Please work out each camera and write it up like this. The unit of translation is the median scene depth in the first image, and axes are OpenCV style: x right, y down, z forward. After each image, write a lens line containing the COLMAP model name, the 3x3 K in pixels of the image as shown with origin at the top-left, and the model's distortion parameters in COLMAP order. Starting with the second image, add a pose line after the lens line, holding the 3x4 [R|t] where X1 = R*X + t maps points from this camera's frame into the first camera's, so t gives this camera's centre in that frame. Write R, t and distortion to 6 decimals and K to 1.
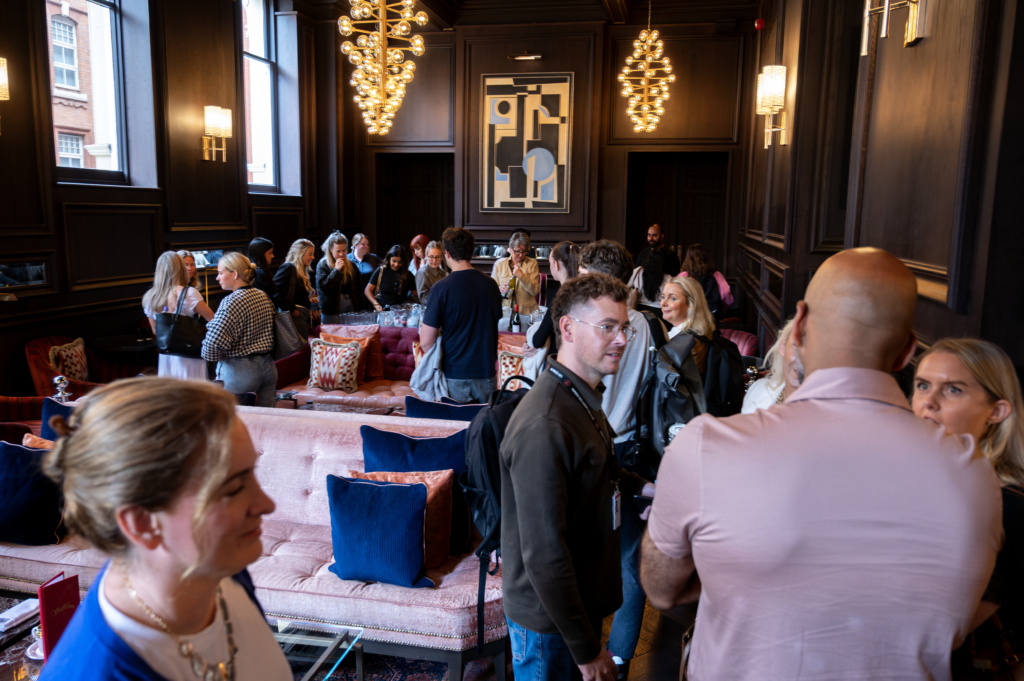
lens RADIAL K [[800.2, 0, 512.0], [0, 800.2, 340.5], [0, 0, 1]] dist [0.009454, 0.003691]
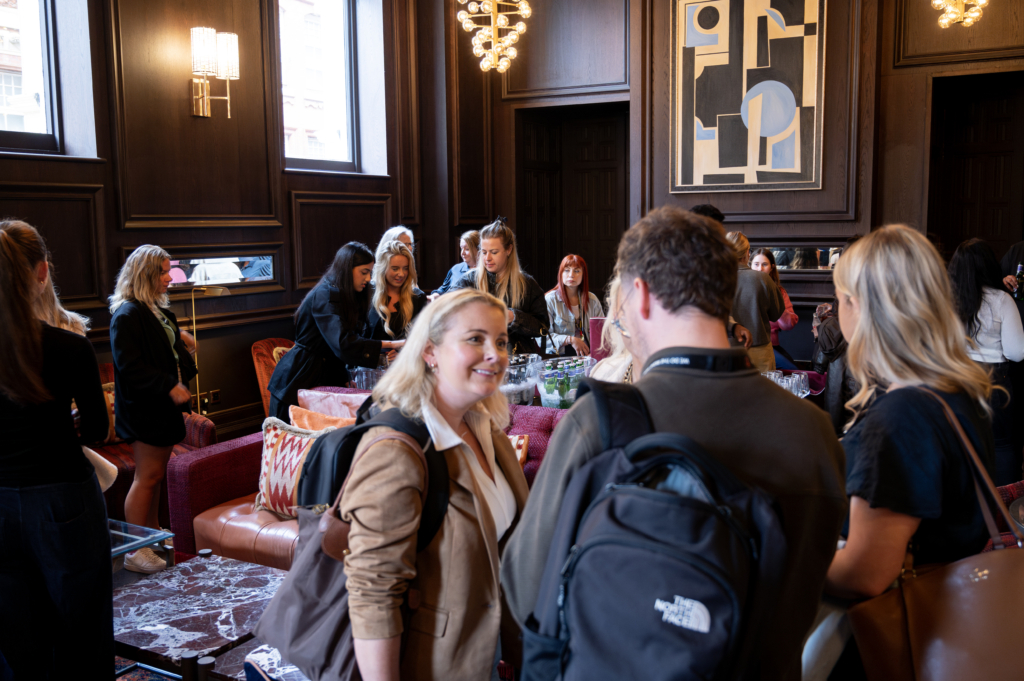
lens RADIAL K [[951.7, 0, 531.3], [0, 951.7, 337.4], [0, 0, 1]] dist [-0.009497, -0.001417]
pose [[0.960167, 0.010811, -0.279216, 0.073000], [-0.021471, 0.999151, -0.035148, -0.028163], [0.278599, 0.039743, 0.959585, 0.335976]]
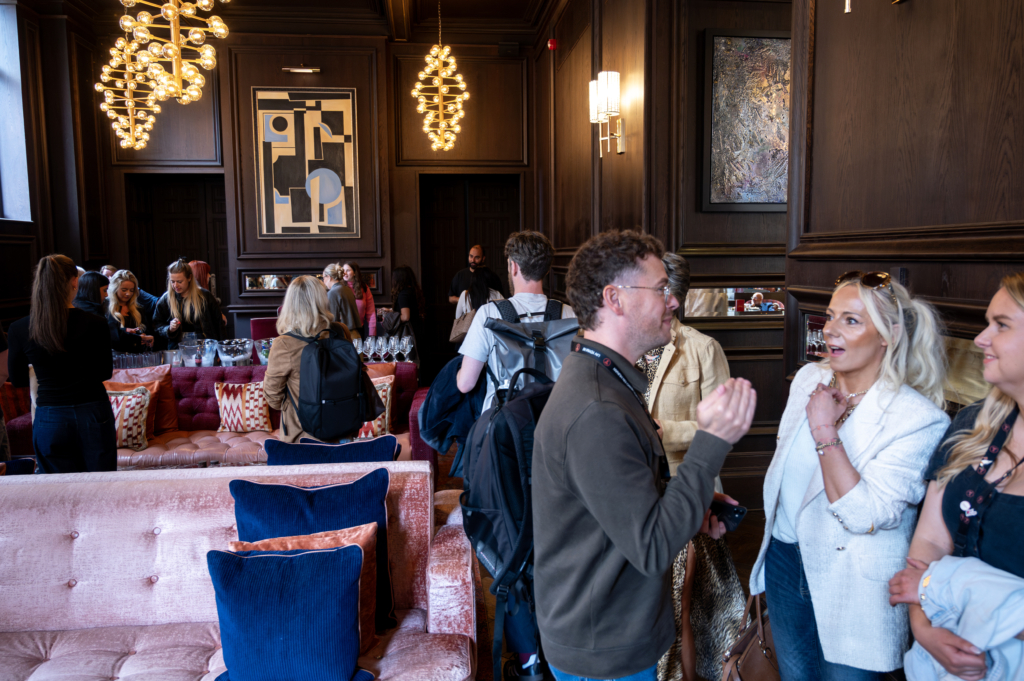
lens RADIAL K [[800.2, 0, 512.0], [0, 800.2, 340.5], [0, 0, 1]] dist [0.009454, 0.003691]
pose [[0.947999, -0.055929, 0.313322, -0.068818], [0.071262, 0.996745, -0.037689, 0.008843], [-0.310194, 0.058057, 0.948899, 0.078802]]
